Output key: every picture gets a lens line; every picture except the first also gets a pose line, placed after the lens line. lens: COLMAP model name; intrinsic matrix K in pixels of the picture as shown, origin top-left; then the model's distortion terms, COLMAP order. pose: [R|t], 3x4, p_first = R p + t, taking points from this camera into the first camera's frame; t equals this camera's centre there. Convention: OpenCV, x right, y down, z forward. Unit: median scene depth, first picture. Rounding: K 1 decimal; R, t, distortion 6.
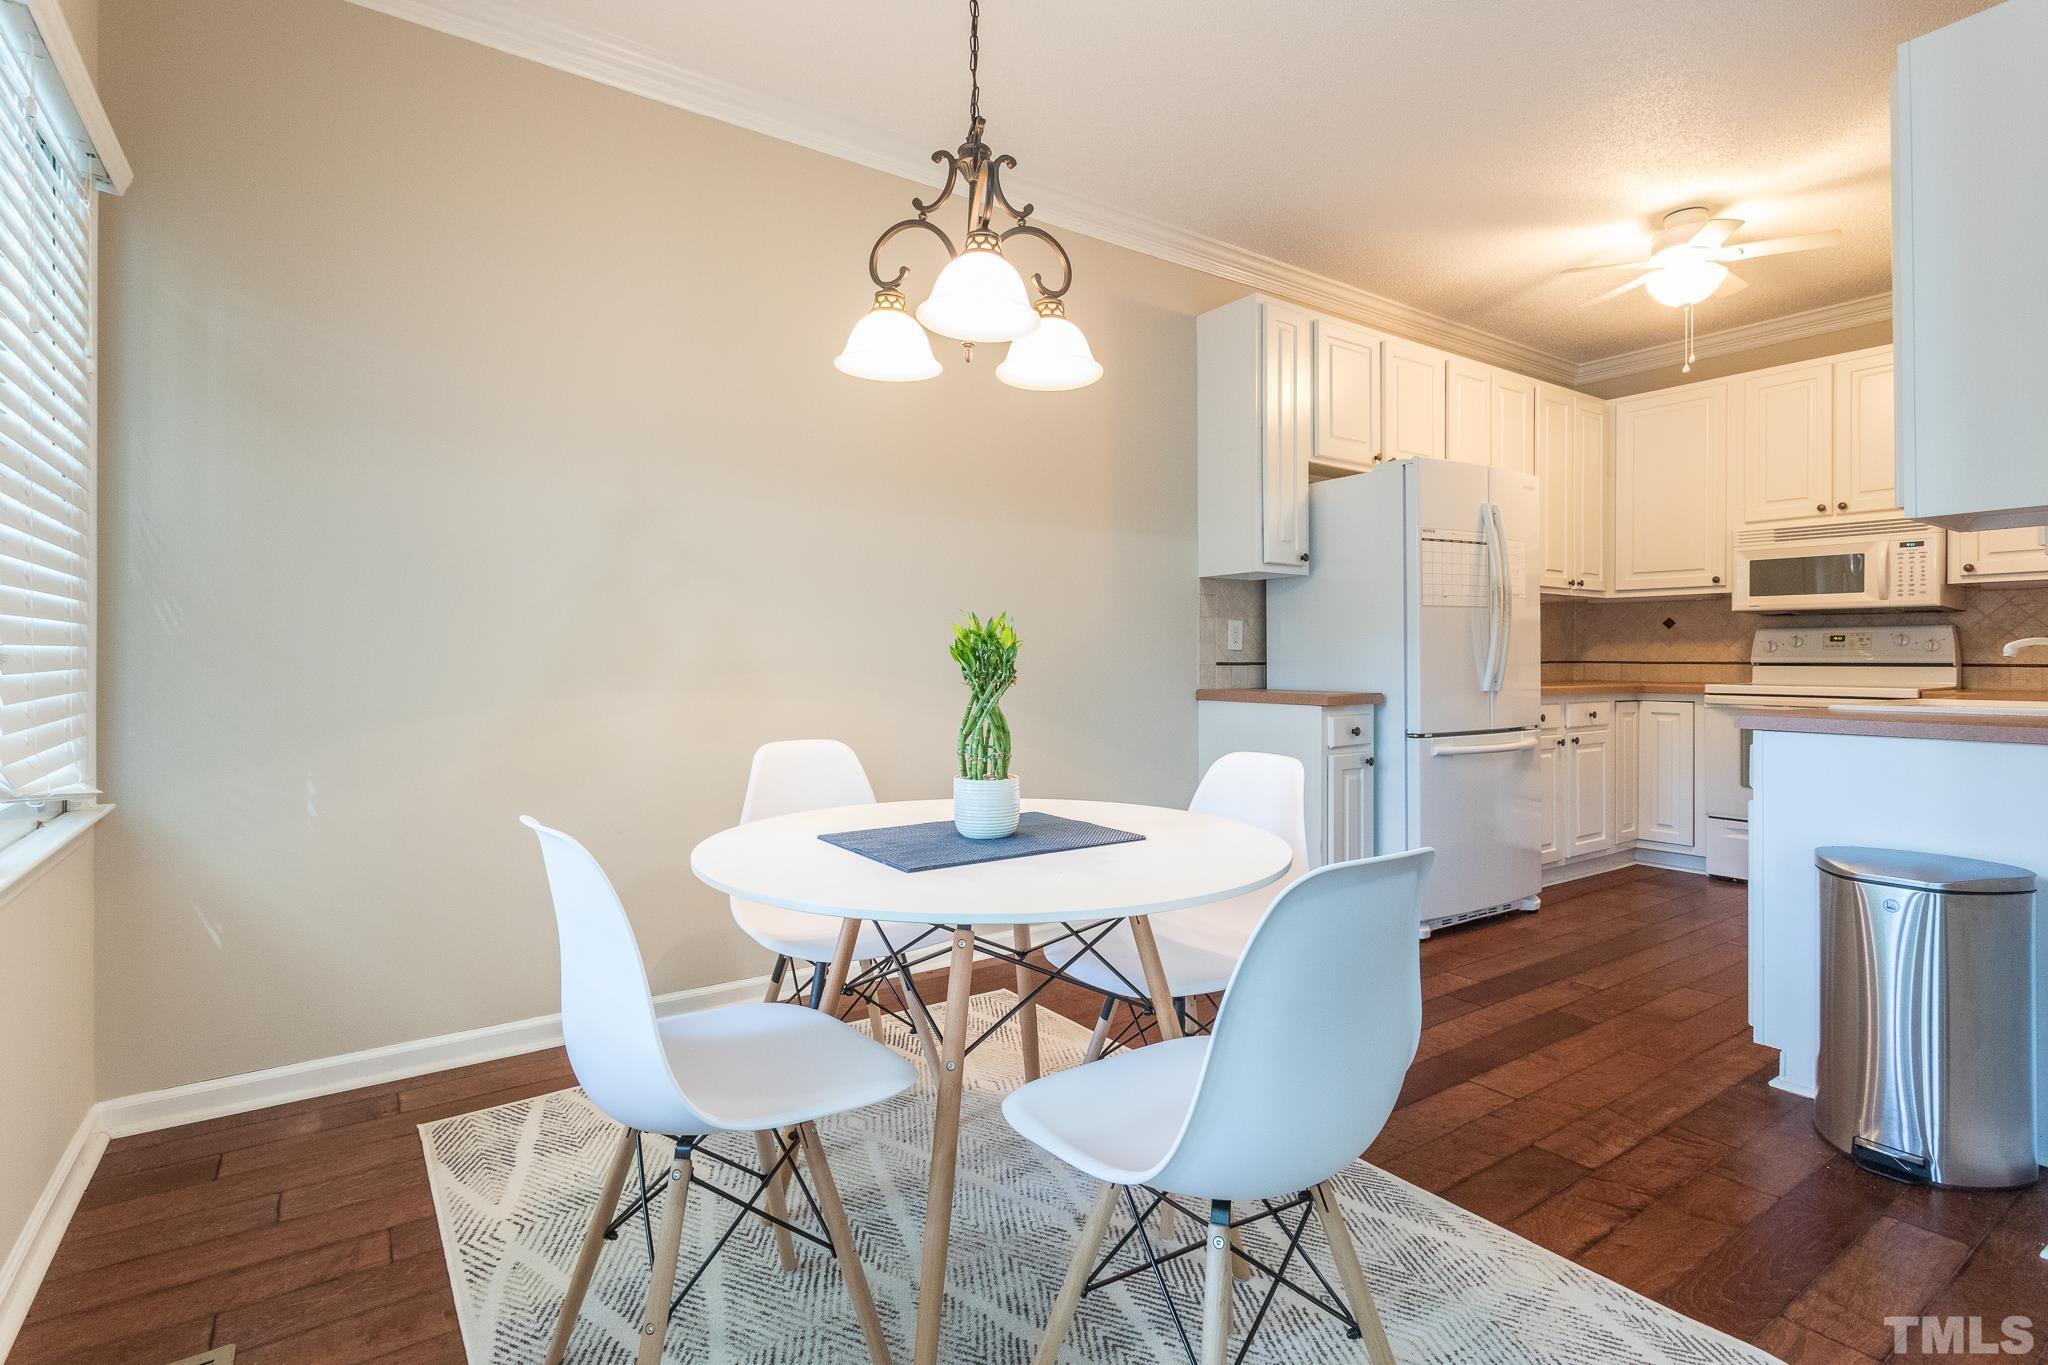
lens RADIAL K [[977.1, 0, 1024.0], [0, 977.1, 682.5], [0, 0, 1]] dist [-0.000855, 0.000180]
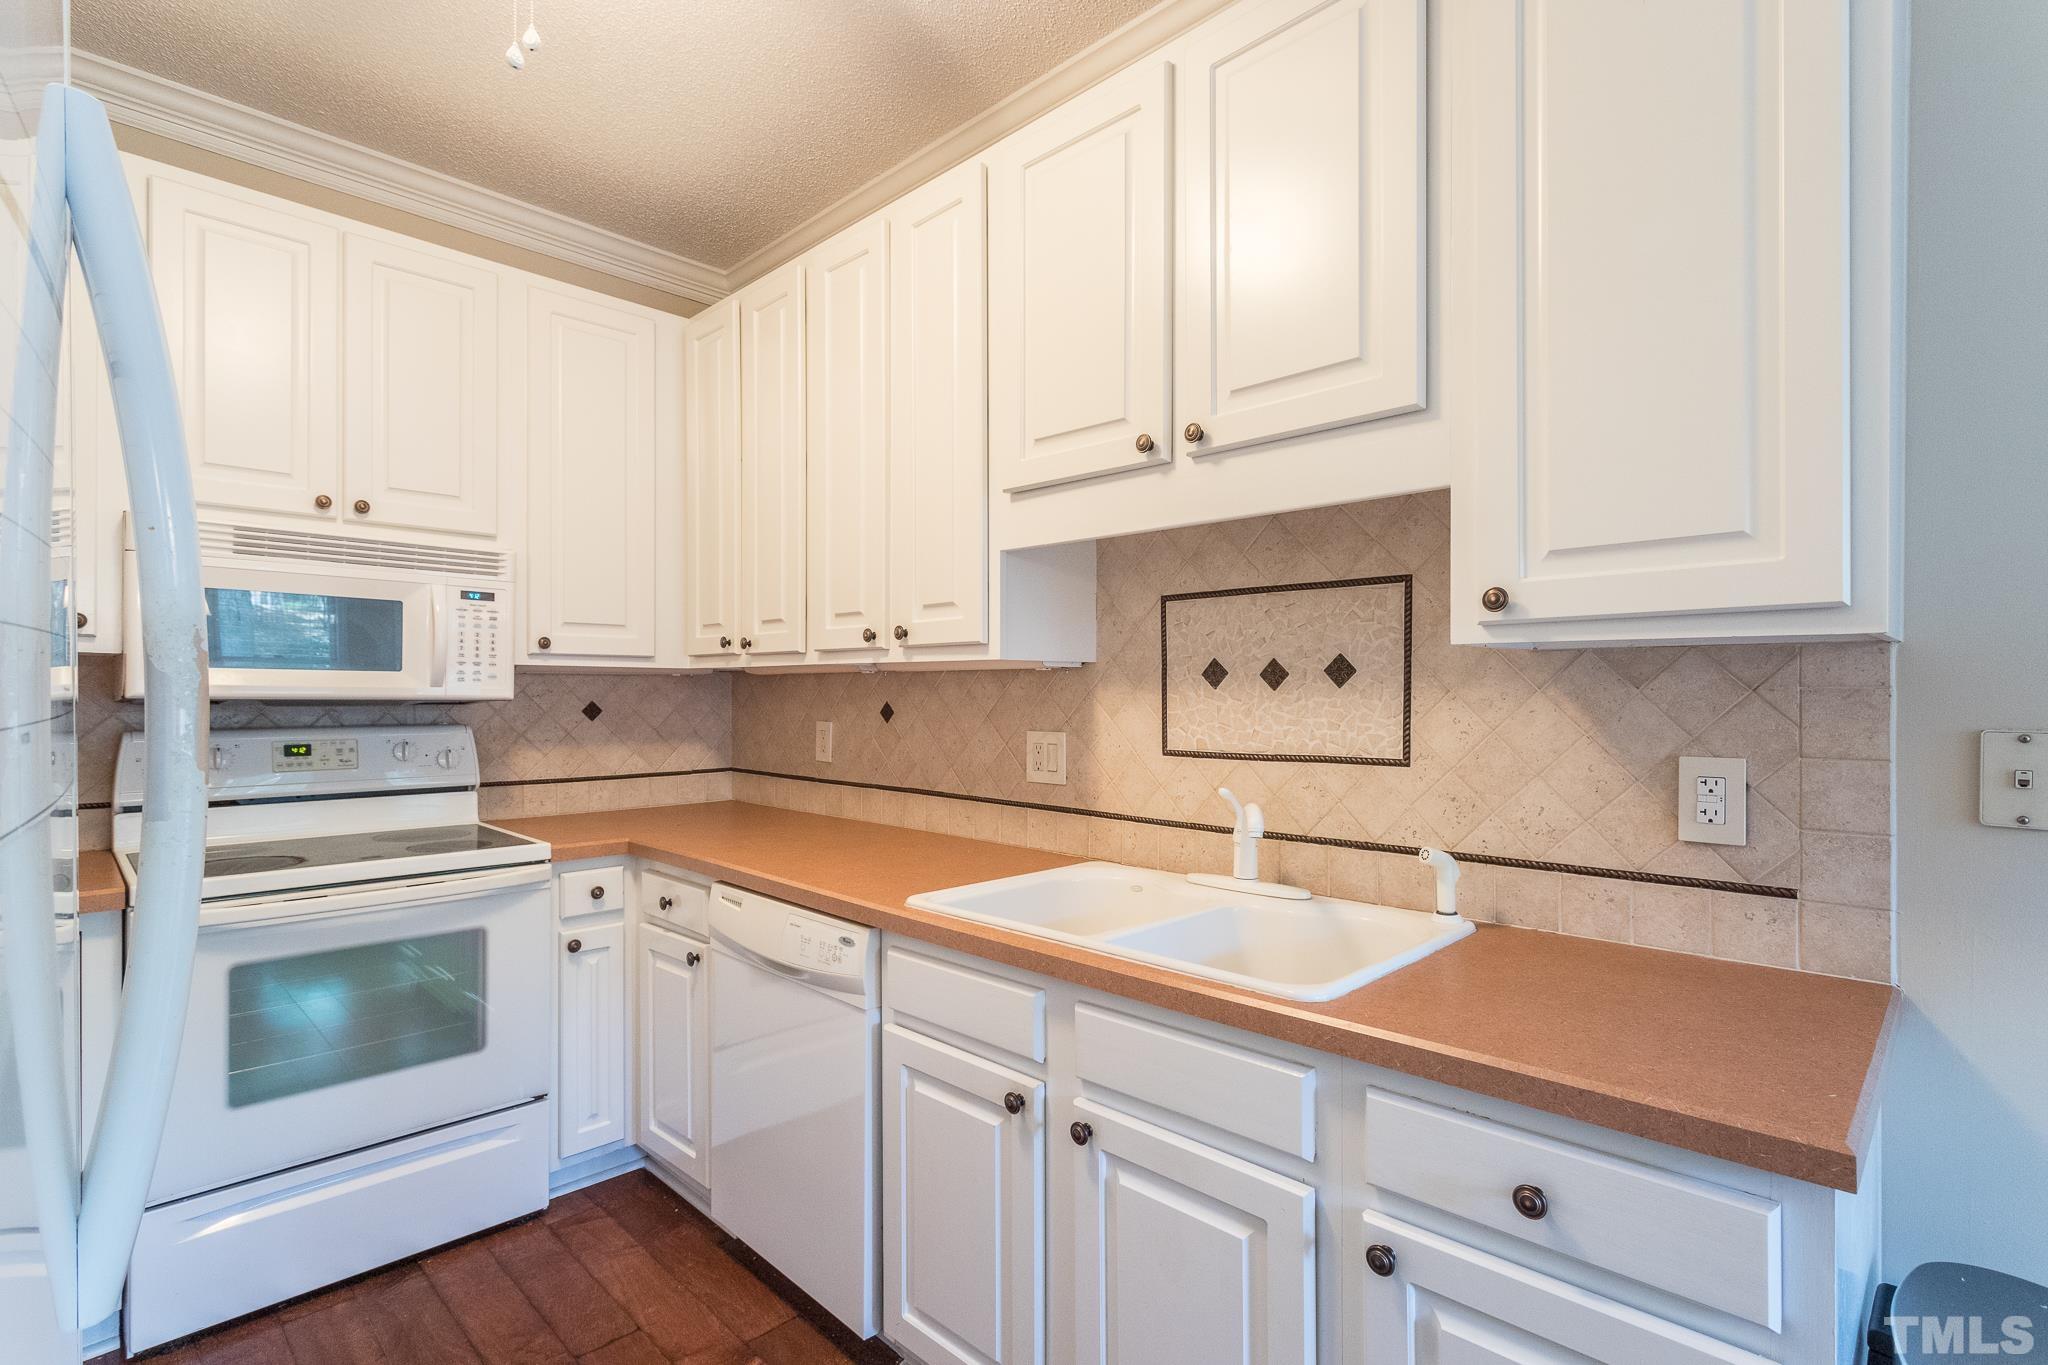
lens RADIAL K [[977.1, 0, 1024.0], [0, 977.1, 682.5], [0, 0, 1]] dist [-0.000855, 0.000180]
pose [[-0.171043, 0.007959, 0.985231, 0.257366], [0.018273, 0.999821, -0.004905, -0.076986], [-0.985094, 0.017164, -0.171158, 0.748375]]
